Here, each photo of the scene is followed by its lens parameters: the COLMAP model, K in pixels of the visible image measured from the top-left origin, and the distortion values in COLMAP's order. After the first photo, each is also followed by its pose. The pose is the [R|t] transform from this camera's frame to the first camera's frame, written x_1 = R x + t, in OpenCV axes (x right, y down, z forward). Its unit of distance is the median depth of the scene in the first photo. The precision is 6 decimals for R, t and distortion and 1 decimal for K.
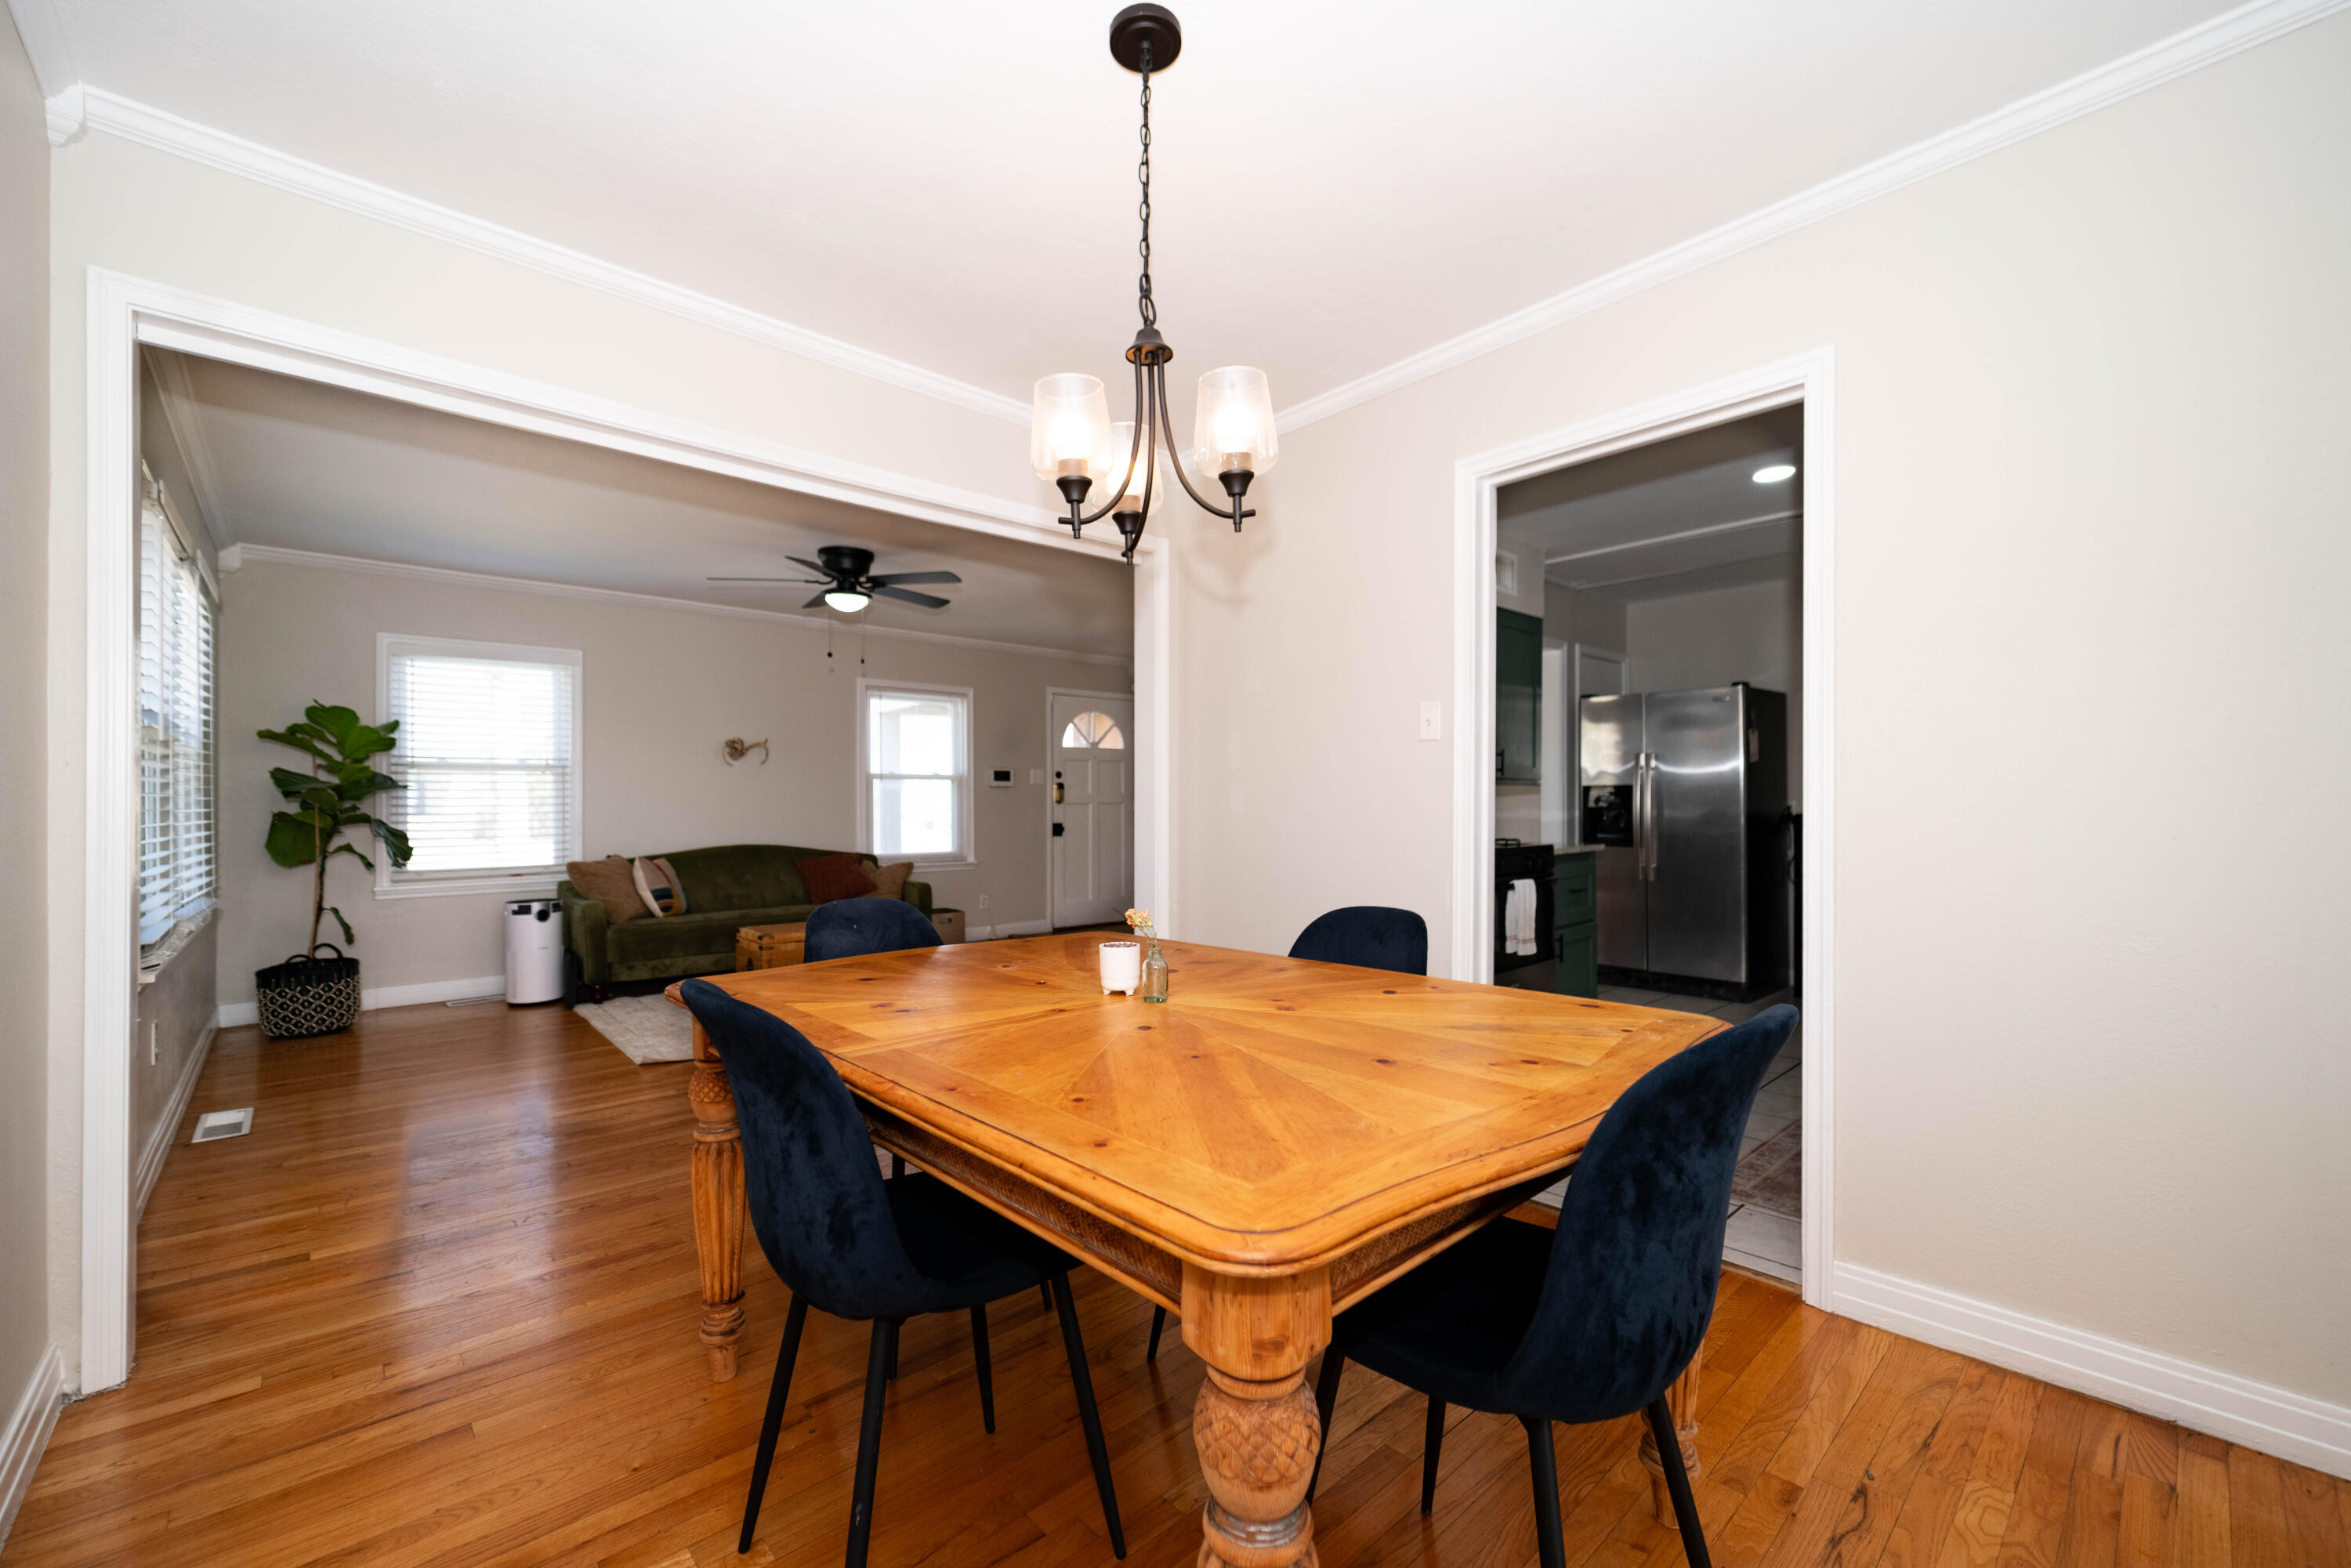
lens RADIAL K [[928.1, 0, 1148.4], [0, 928.1, 805.4], [0, 0, 1]] dist [-0.000860, -0.000225]
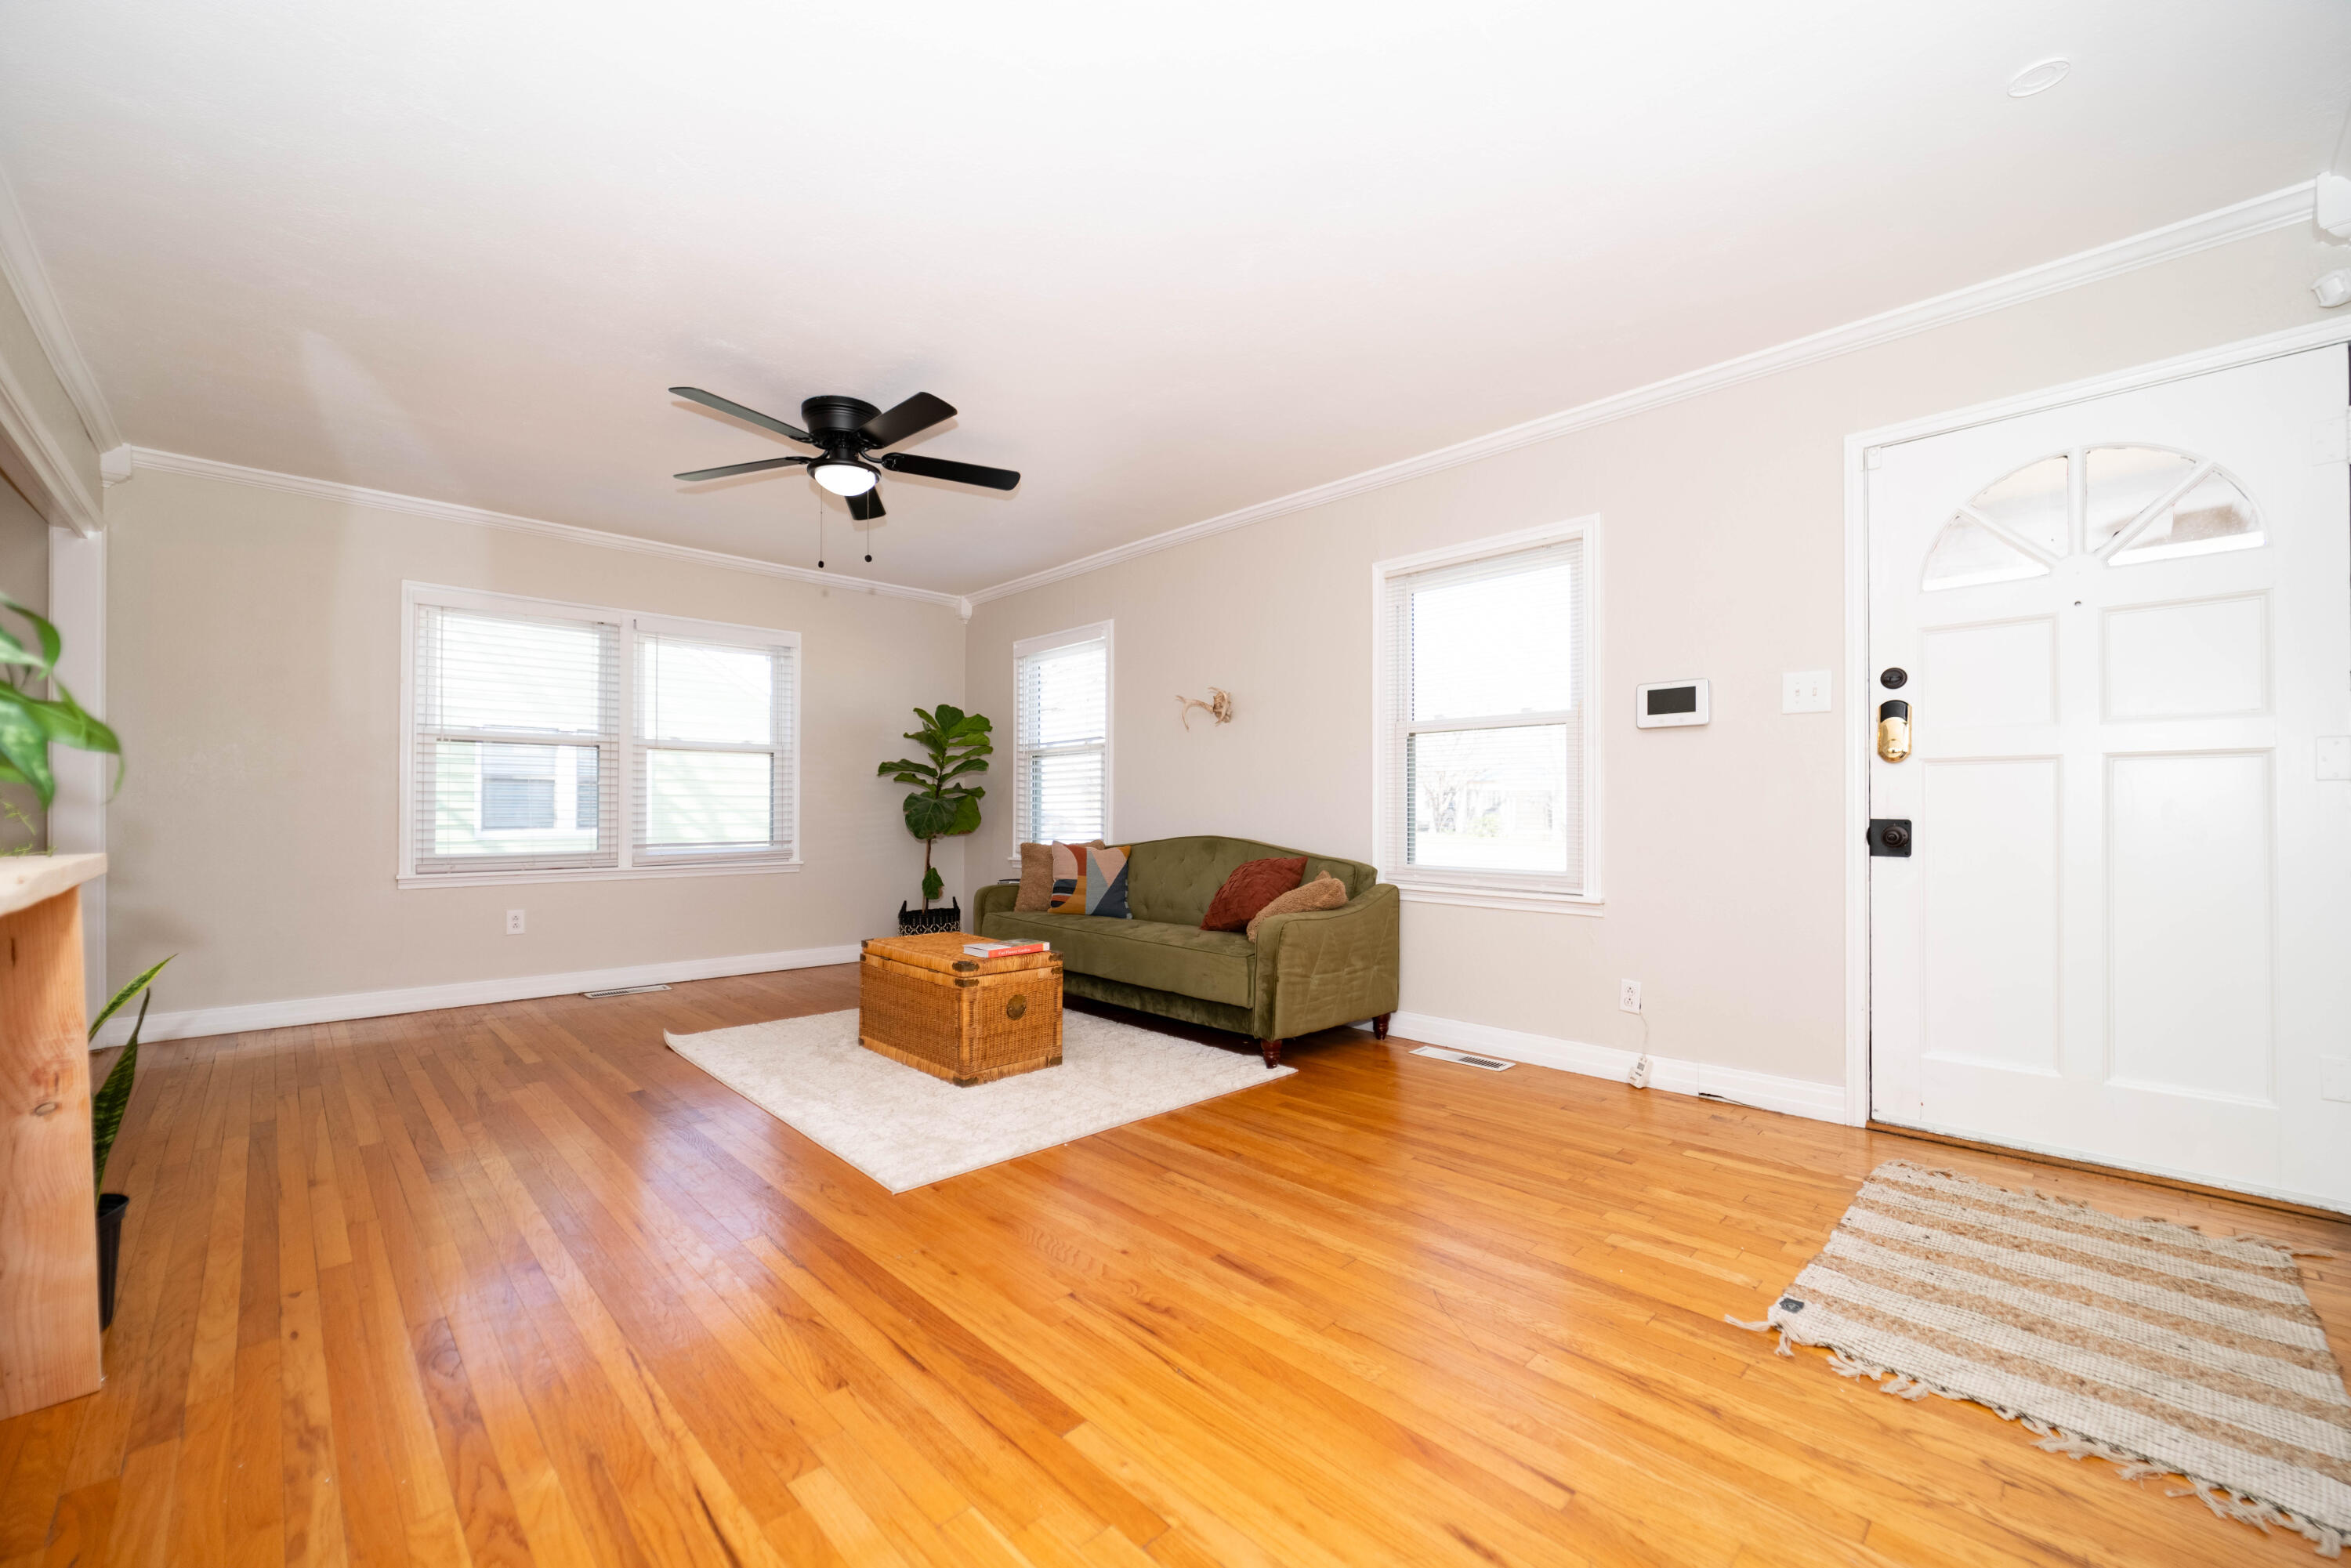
lens RADIAL K [[927.2, 0, 1173.7], [0, 927.2, 799.2], [0, 0, 1]] dist [-0.000171, 0.000206]
pose [[0.041881, -0.006998, -0.999098, 0.374039], [0.000432, 0.999976, -0.006986, 0.022450], [0.999123, -0.000140, 0.041883, 1.153041]]
